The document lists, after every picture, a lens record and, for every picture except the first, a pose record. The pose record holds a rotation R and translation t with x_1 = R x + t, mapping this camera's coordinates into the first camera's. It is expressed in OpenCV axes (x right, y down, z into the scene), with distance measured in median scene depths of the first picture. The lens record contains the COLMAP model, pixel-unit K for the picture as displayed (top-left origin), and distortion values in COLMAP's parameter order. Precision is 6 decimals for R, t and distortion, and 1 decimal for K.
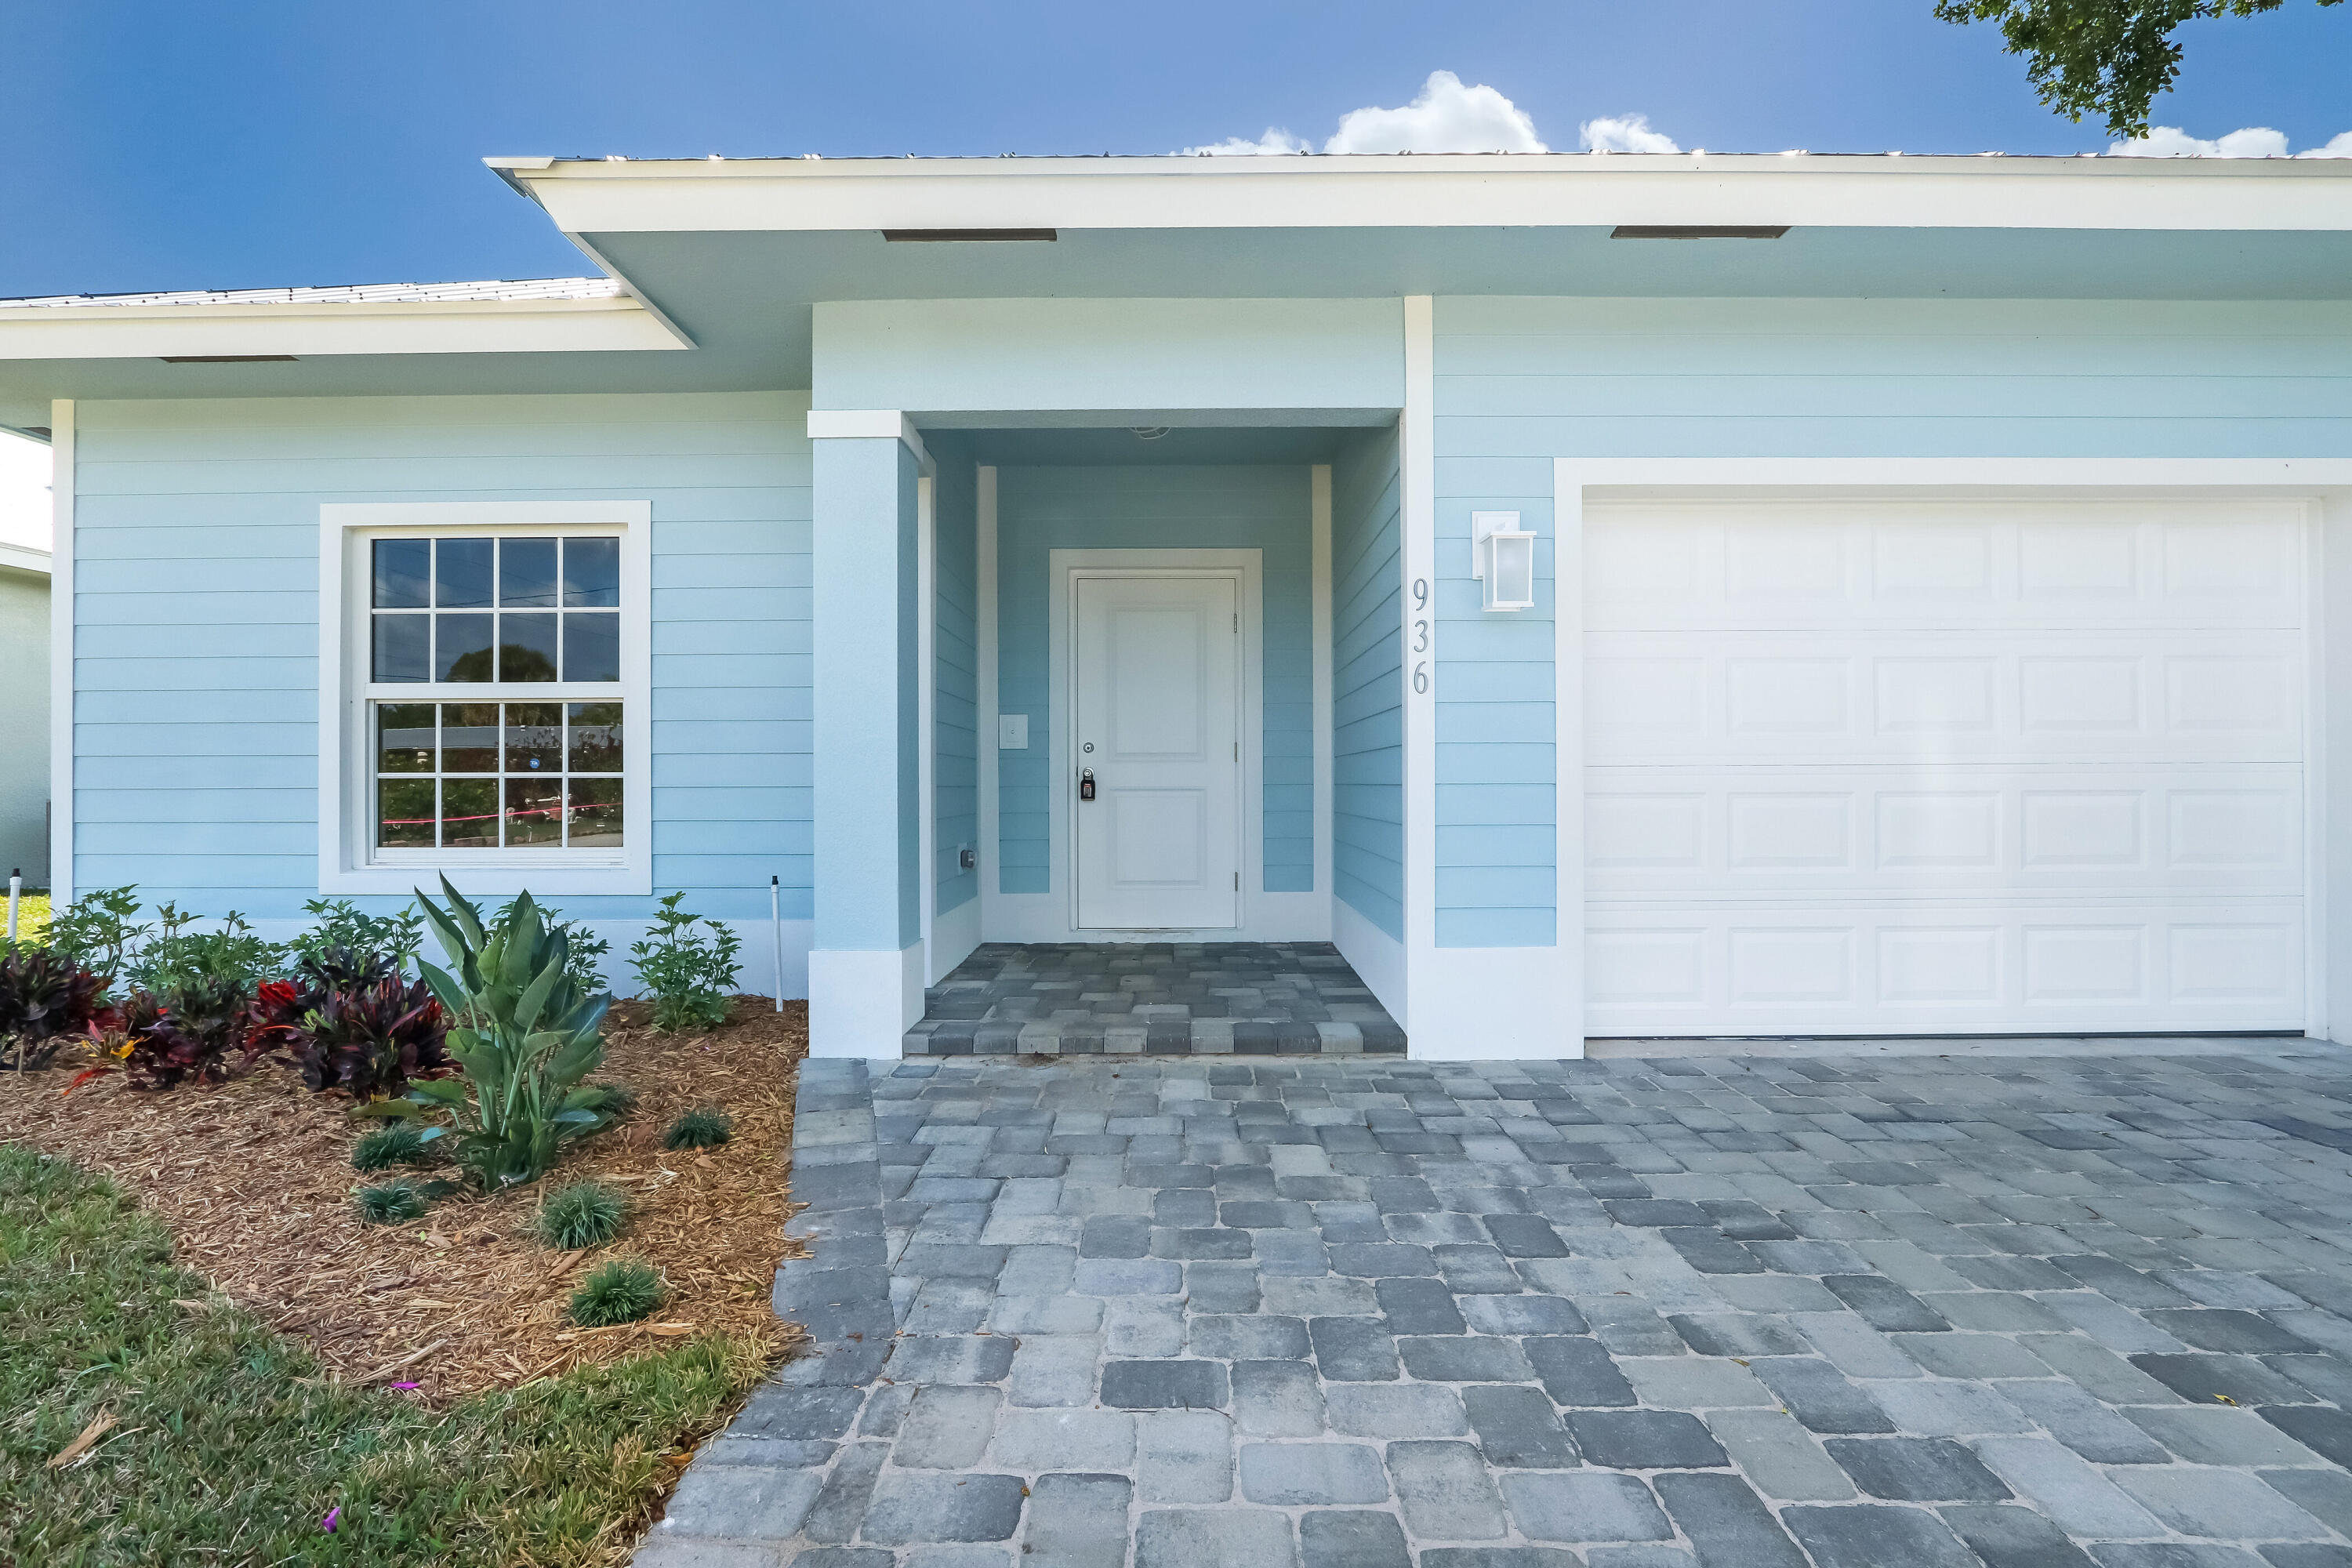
lens RADIAL K [[1089.4, 0, 1168.9], [0, 1089.4, 779.8], [0, 0, 1]] dist [-0.009704, -0.000704]
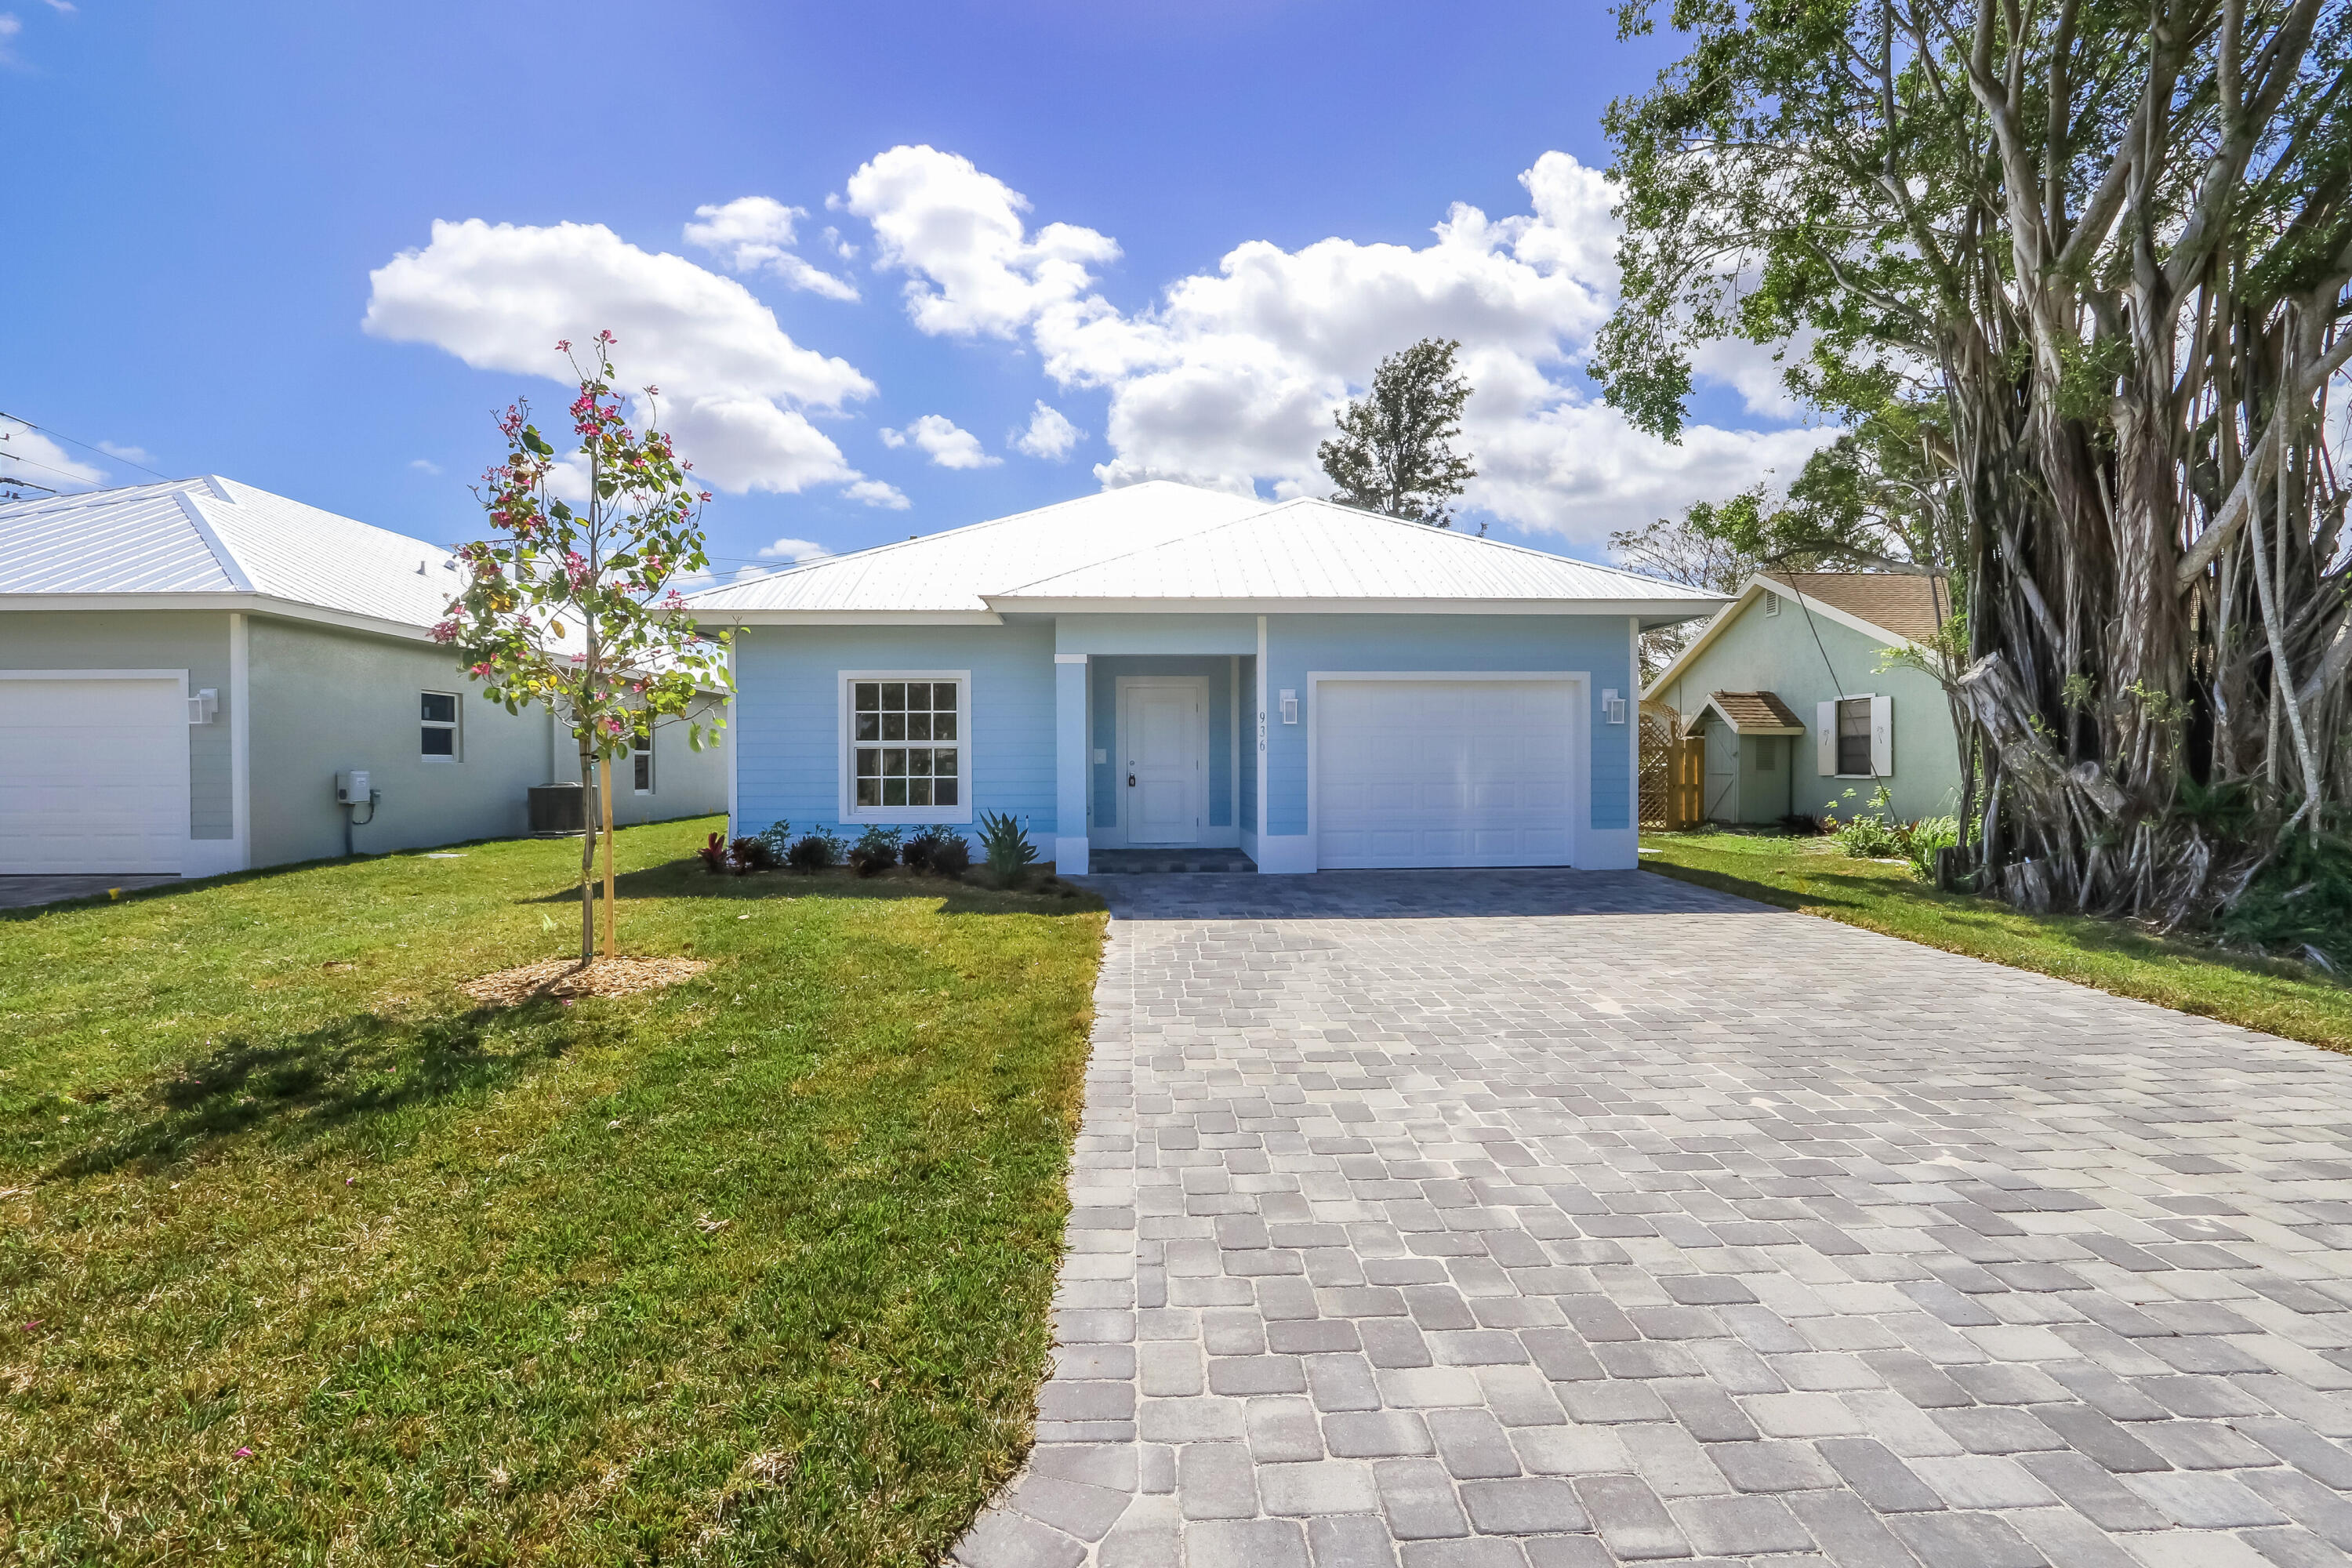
lens RADIAL K [[1089.4, 0, 1168.9], [0, 1089.4, 779.8], [0, 0, 1]] dist [-0.009704, -0.000704]
pose [[0.998803, -0.000938, 0.048900, -0.136567], [0.000509, 0.999961, 0.008780, -0.021532], [-0.048906, -0.008744, 0.998765, -1.586181]]
